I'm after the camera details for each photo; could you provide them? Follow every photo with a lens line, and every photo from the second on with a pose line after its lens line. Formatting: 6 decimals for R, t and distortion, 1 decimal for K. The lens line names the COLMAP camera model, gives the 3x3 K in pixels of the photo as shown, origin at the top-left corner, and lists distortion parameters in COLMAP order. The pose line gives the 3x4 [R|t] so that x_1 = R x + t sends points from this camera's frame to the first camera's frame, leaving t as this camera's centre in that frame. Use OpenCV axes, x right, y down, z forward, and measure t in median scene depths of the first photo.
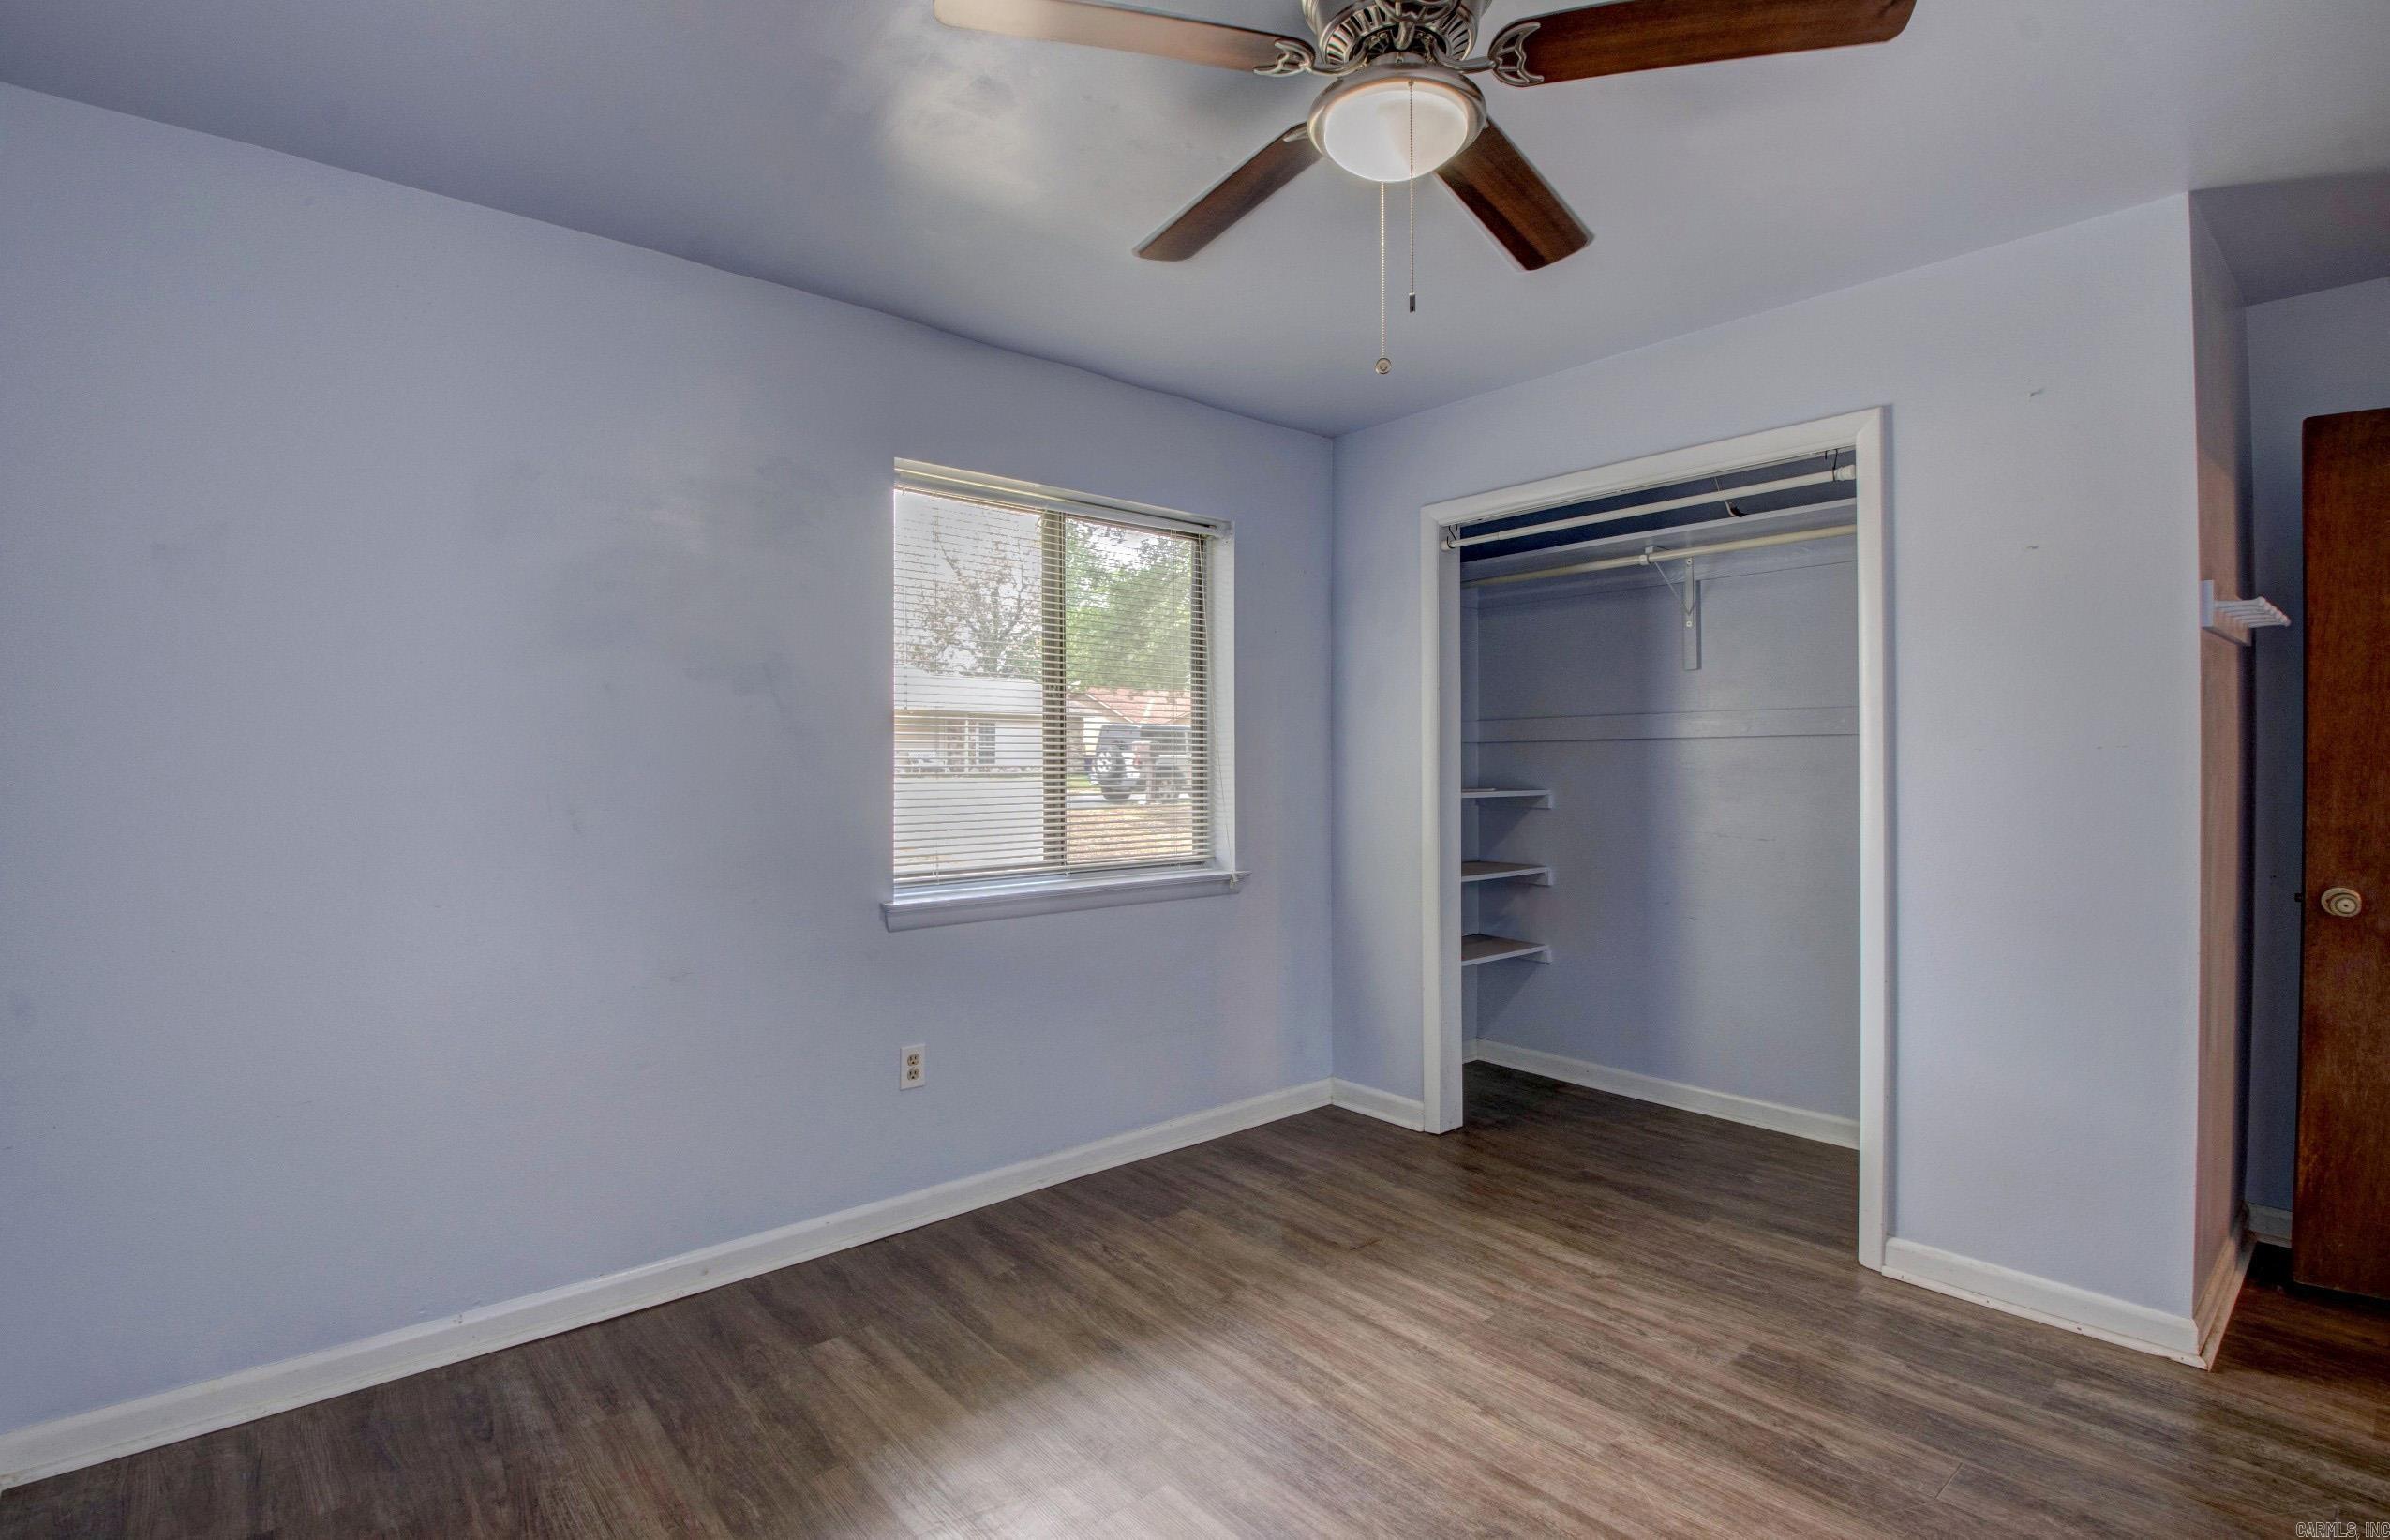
lens RADIAL K [[1118.2, 0, 1264.8], [0, 1118.2, 758.6], [0, 0, 1]] dist [0.028317, -0.027369]
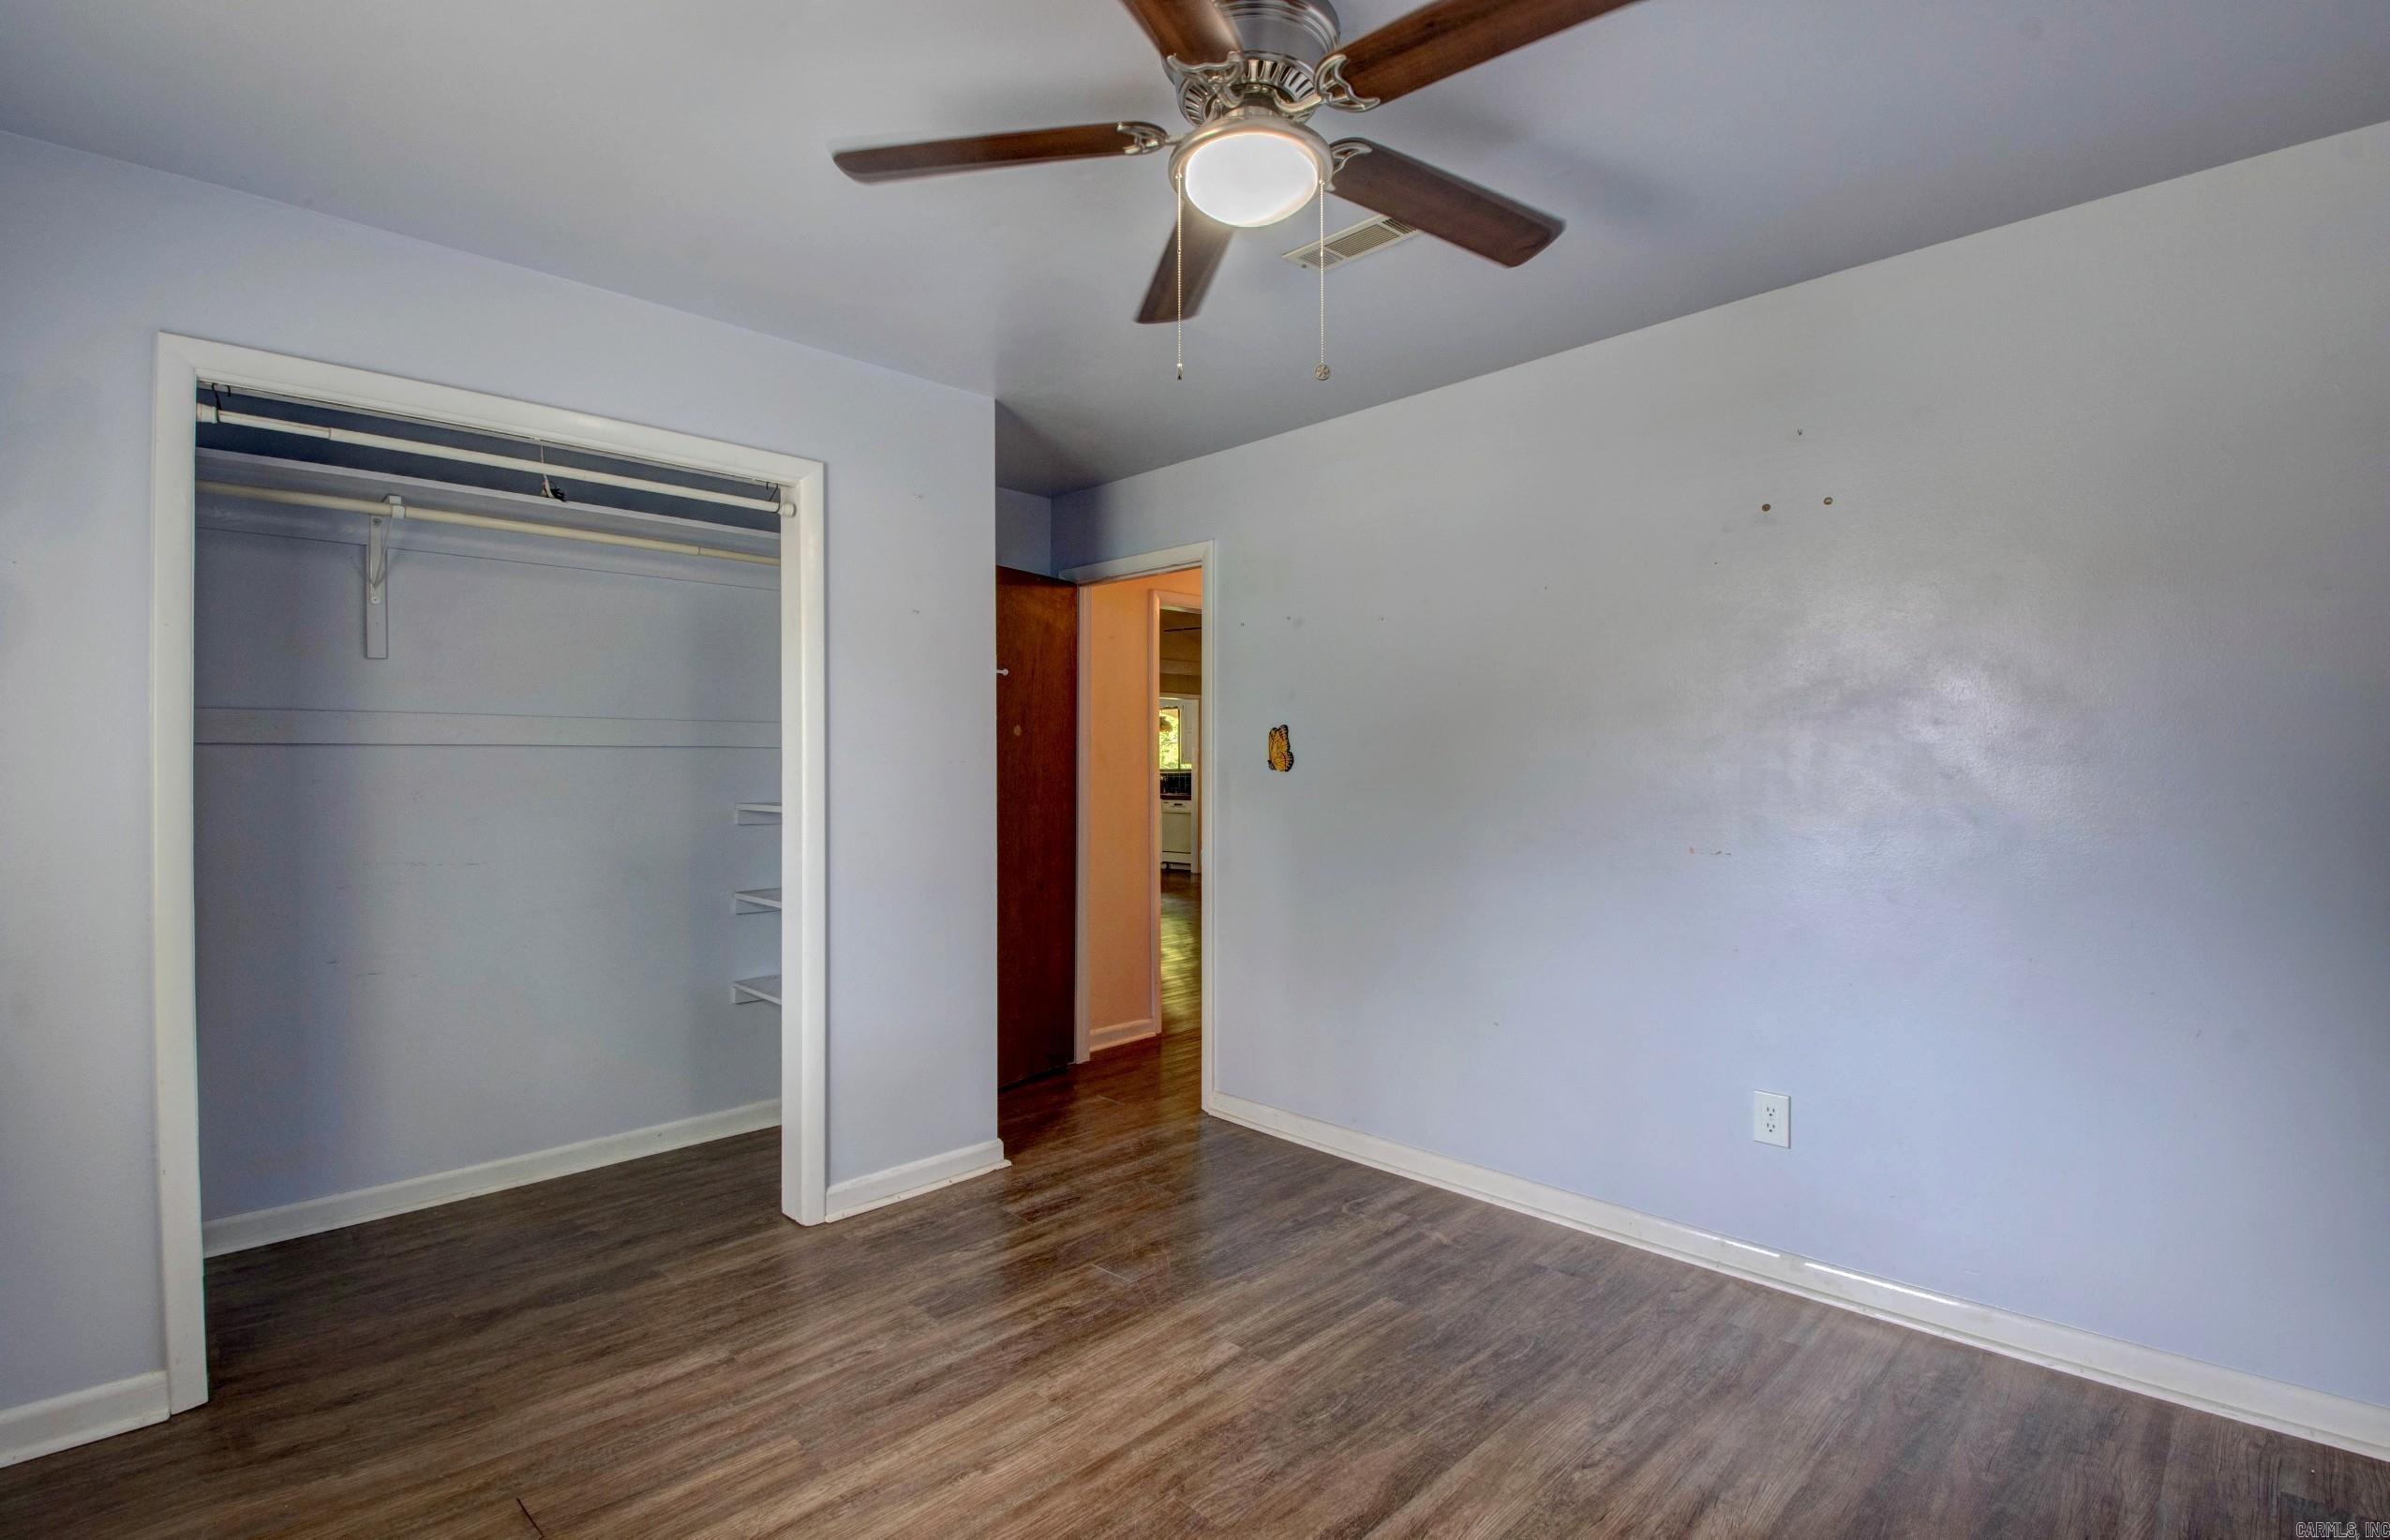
lens RADIAL K [[1147.6, 0, 1063.9], [0, 1147.6, 775.3], [0, 0, 1]] dist [0.021402, -0.031833]
pose [[0.011814, -0.003437, 0.999924, -0.602298], [0.000279, 0.999994, 0.003434, -0.000061], [-0.999930, 0.000239, 0.011815, 0.729864]]
